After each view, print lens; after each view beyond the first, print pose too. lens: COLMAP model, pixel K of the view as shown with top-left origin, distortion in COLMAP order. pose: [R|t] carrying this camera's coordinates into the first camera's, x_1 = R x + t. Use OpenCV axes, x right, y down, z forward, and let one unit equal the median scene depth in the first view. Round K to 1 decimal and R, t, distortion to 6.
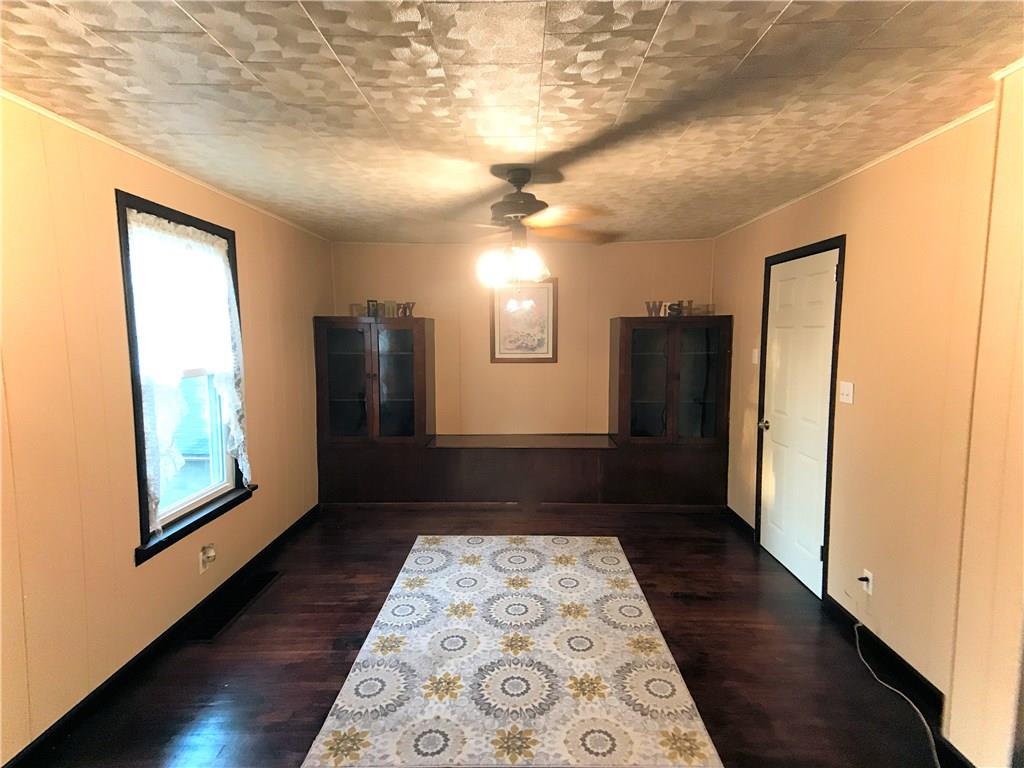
lens RADIAL K [[522.0, 0, 523.1], [0, 522.0, 378.3], [0, 0, 1]] dist [0.138196, -0.098769]
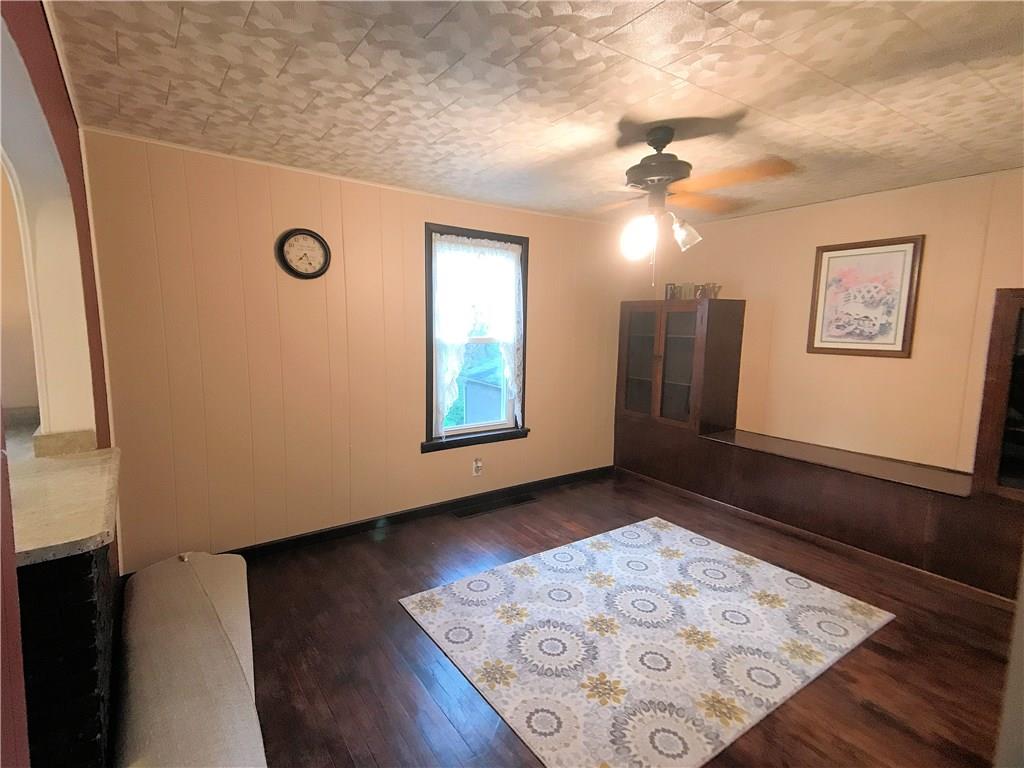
lens RADIAL K [[522.0, 0, 523.1], [0, 522.0, 378.3], [0, 0, 1]] dist [0.138196, -0.098769]
pose [[0.577306, 0.095748, -0.810895, 0.522543], [-0.089164, 0.994554, 0.053955, 0.005325], [0.811645, 0.041154, 0.582699, 0.235021]]
